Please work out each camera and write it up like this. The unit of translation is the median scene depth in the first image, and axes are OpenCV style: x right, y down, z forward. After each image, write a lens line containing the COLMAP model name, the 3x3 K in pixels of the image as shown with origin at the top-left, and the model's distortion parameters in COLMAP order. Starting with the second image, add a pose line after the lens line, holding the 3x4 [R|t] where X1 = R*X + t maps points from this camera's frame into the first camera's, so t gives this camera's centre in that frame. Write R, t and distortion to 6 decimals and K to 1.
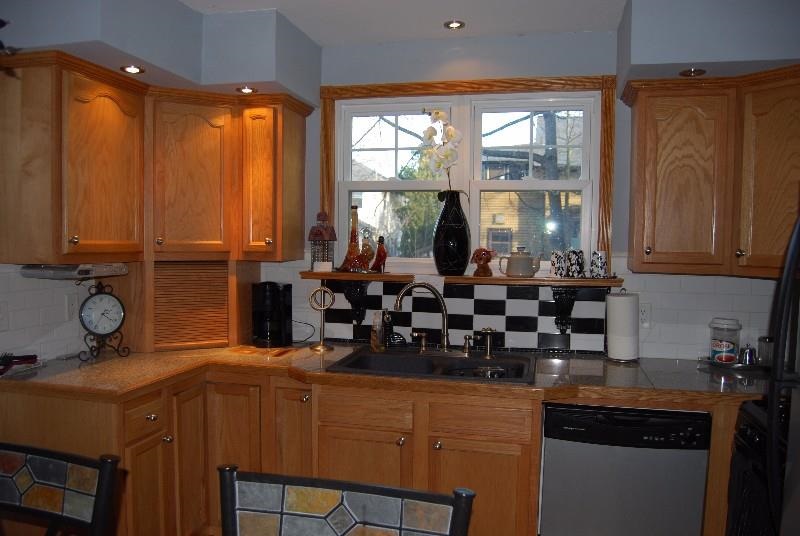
lens RADIAL K [[632.3, 0, 399.6], [0, 632.3, 281.0], [0, 0, 1]] dist [-0.064453, 0.005471]
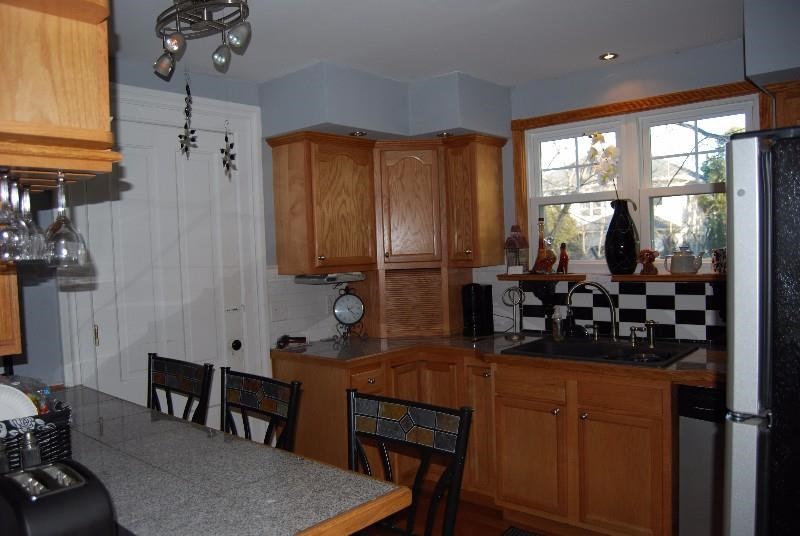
lens RADIAL K [[632.3, 0, 399.6], [0, 632.3, 281.0], [0, 0, 1]] dist [-0.064453, 0.005471]
pose [[0.888938, -0.023579, -0.457419, 0.243415], [0.020395, 0.999721, -0.011900, 0.008416], [0.457573, 0.001249, 0.889171, -0.183037]]
